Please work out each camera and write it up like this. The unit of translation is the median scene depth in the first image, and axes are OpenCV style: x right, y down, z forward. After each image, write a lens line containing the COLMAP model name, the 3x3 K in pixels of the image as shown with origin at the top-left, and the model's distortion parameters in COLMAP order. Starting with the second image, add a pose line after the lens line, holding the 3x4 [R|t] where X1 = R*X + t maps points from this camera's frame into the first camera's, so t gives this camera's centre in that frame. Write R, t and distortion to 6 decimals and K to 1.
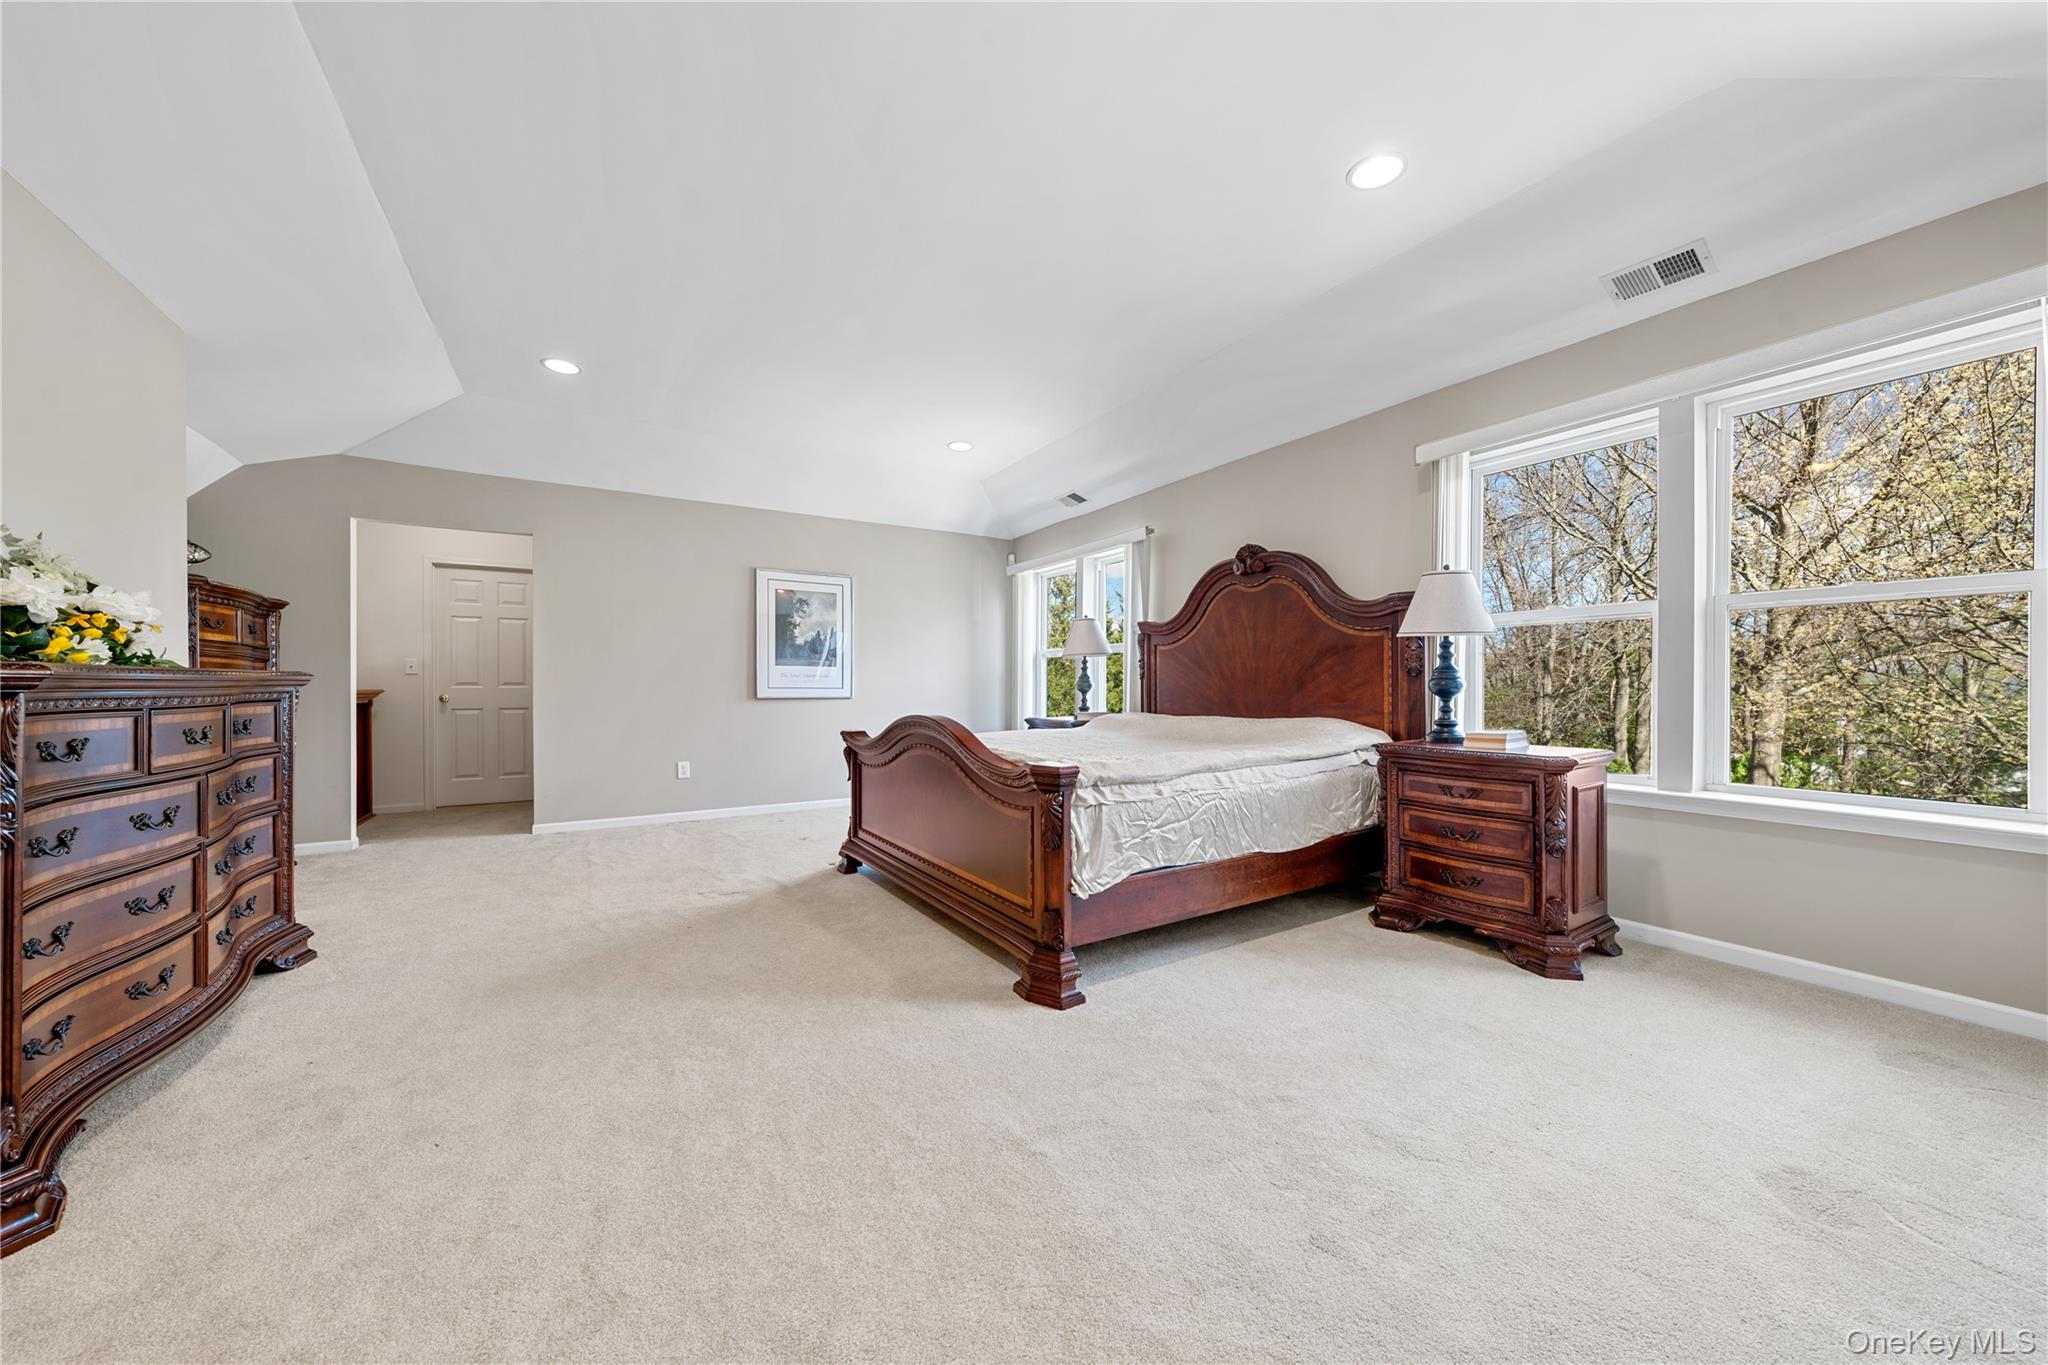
lens RADIAL K [[692.5, 0, 1020.0], [0, 692.5, 693.4], [0, 0, 1]] dist [0.000166, 0.000055]
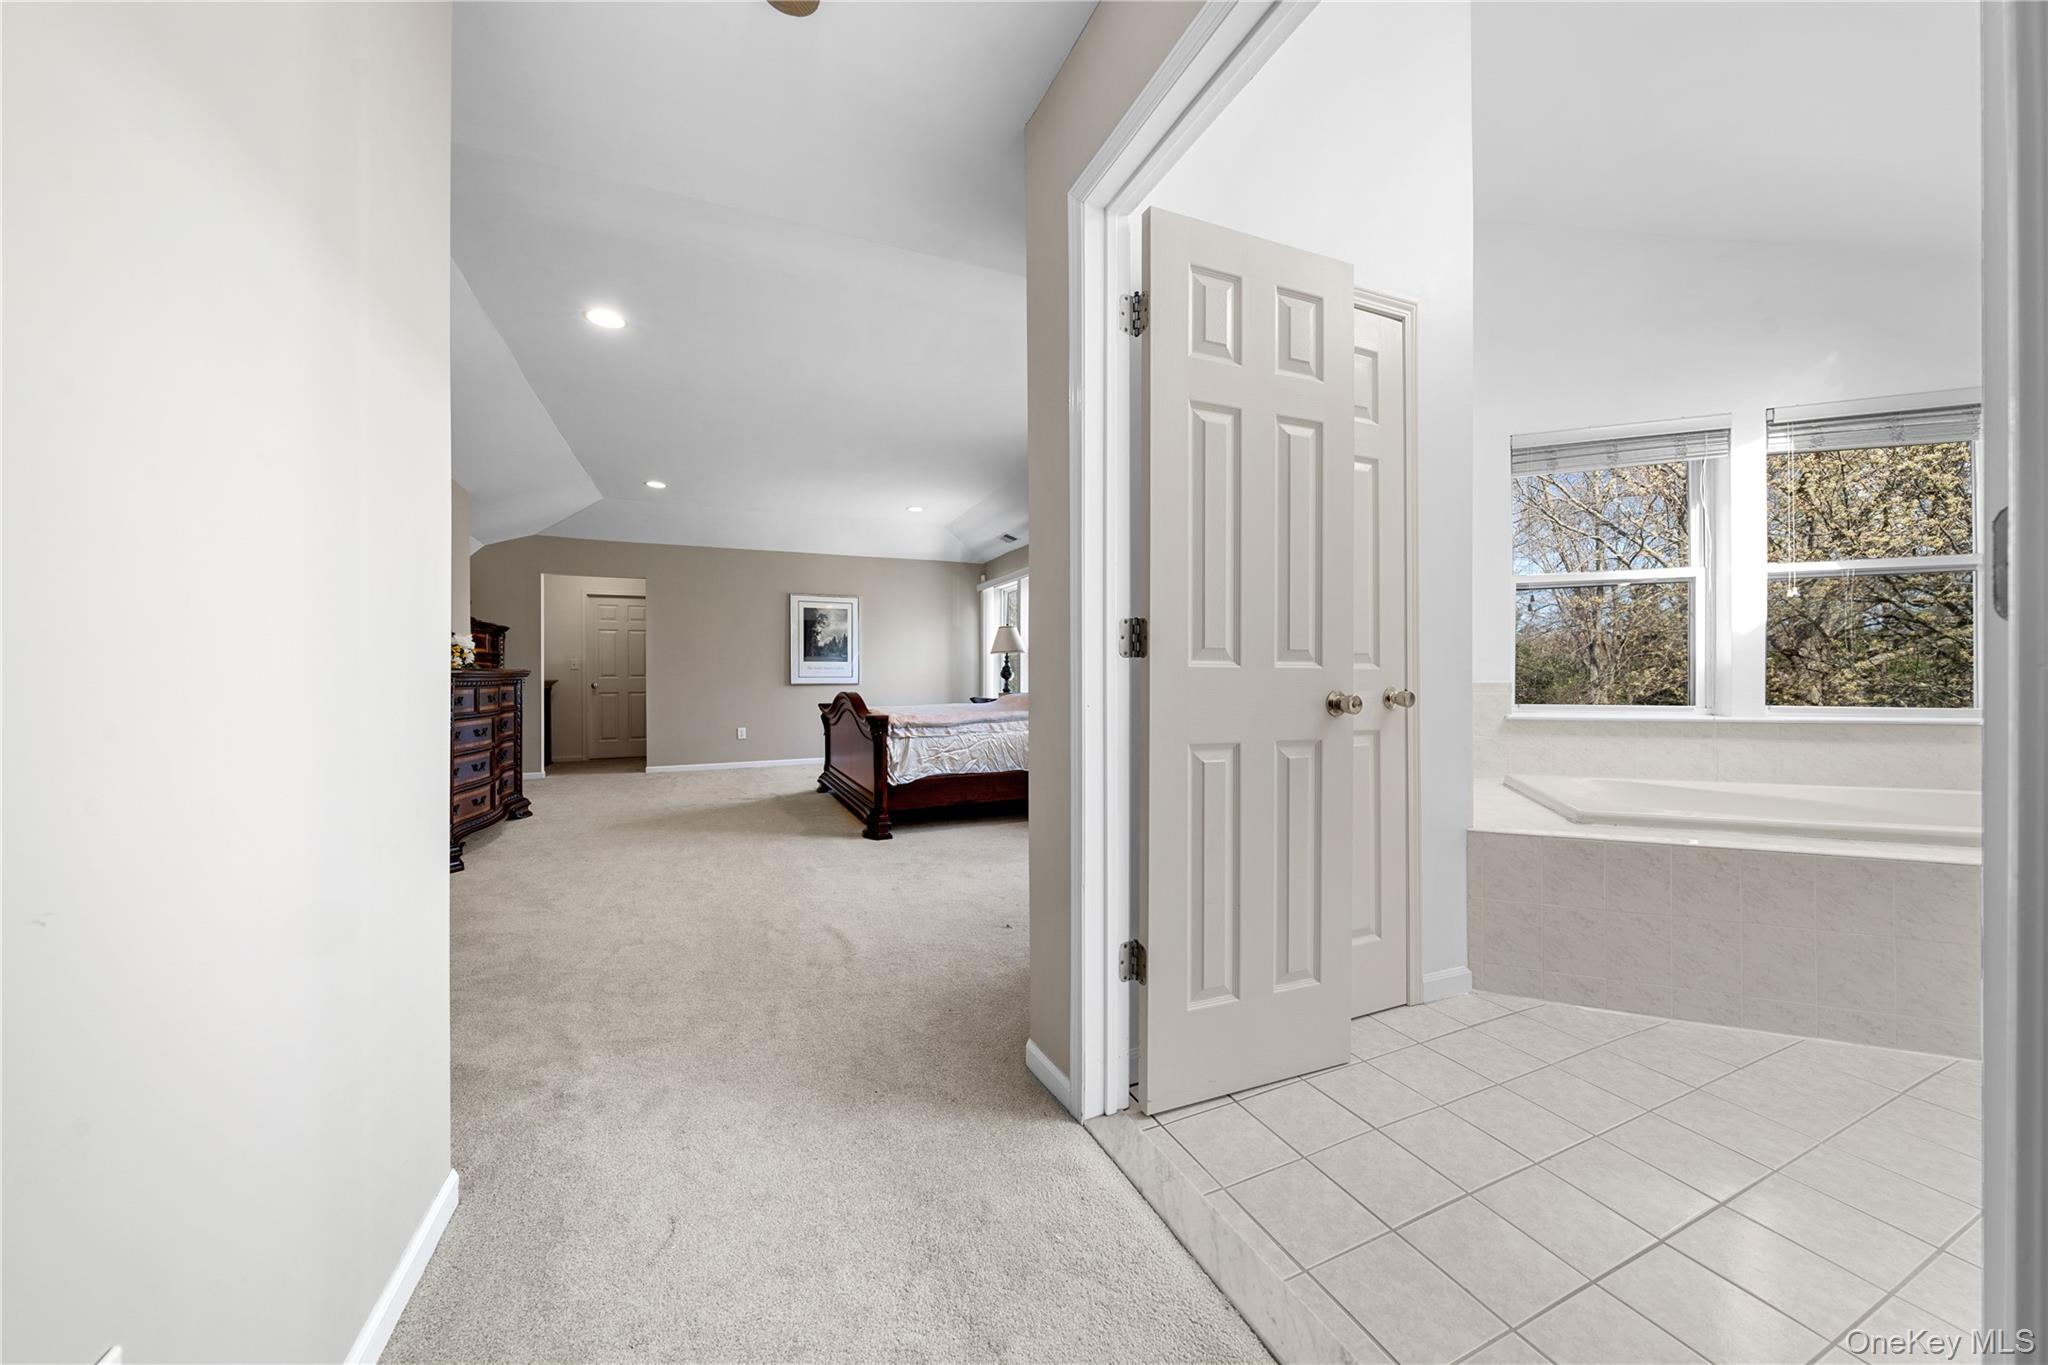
lens RADIAL K [[692.5, 0, 1022.1], [0, 692.5, 678.0], [0, 0, 1]] dist [0.000166, 0.000055]
pose [[0.989716, -0.005920, -0.142921, 0.413306], [0.004752, 0.999952, -0.008517, 0.010882], [0.142965, 0.007750, 0.989697, -0.482689]]
